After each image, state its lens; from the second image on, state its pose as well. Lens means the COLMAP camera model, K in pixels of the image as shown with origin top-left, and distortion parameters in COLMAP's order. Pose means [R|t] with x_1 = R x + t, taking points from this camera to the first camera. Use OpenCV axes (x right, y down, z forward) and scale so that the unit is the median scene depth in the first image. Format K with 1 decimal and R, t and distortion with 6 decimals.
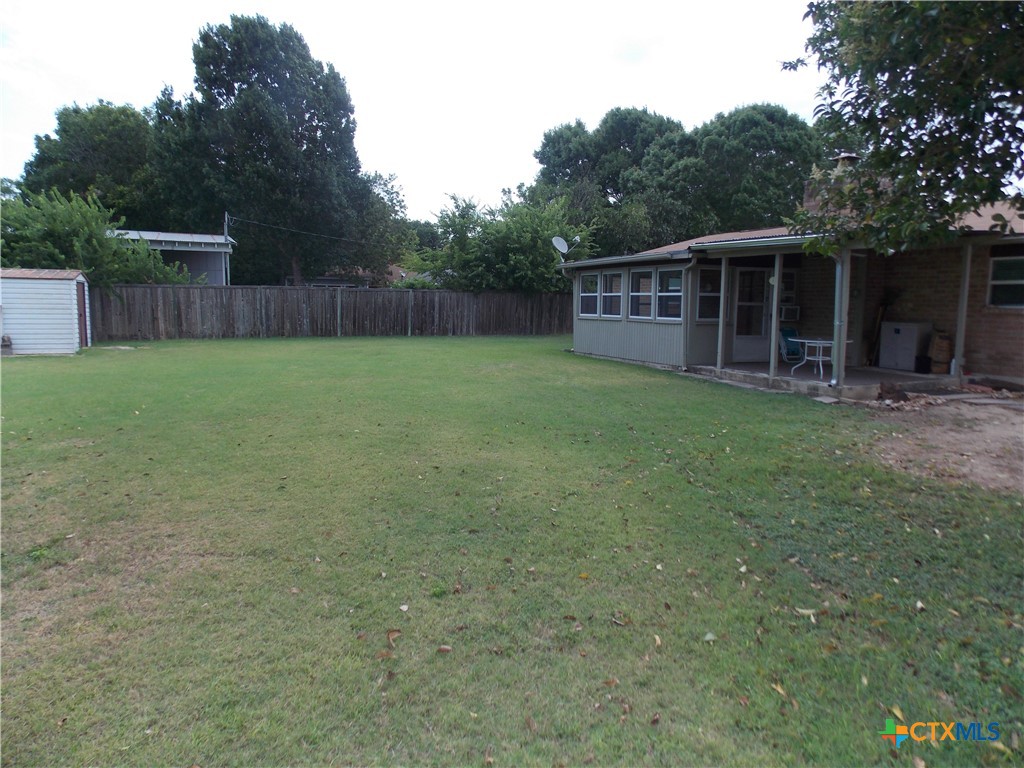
lens RADIAL K [[674.2, 0, 515.7], [0, 674.2, 378.0], [0, 0, 1]] dist [0.009002, -0.012155]
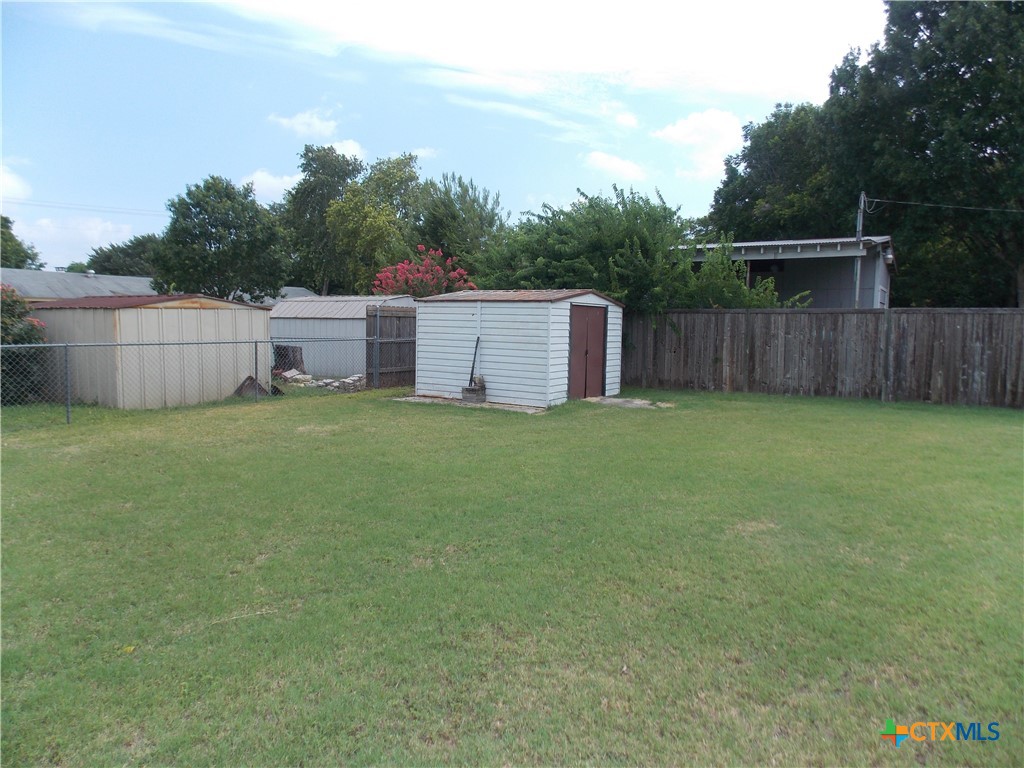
lens RADIAL K [[674.2, 0, 506.2], [0, 674.2, 378.4], [0, 0, 1]] dist [0.009002, -0.012155]
pose [[0.512895, 0.065740, -0.855930, -0.062596], [-0.104672, 0.994413, 0.013654, -0.055411], [0.852046, 0.082589, 0.516911, 0.465834]]
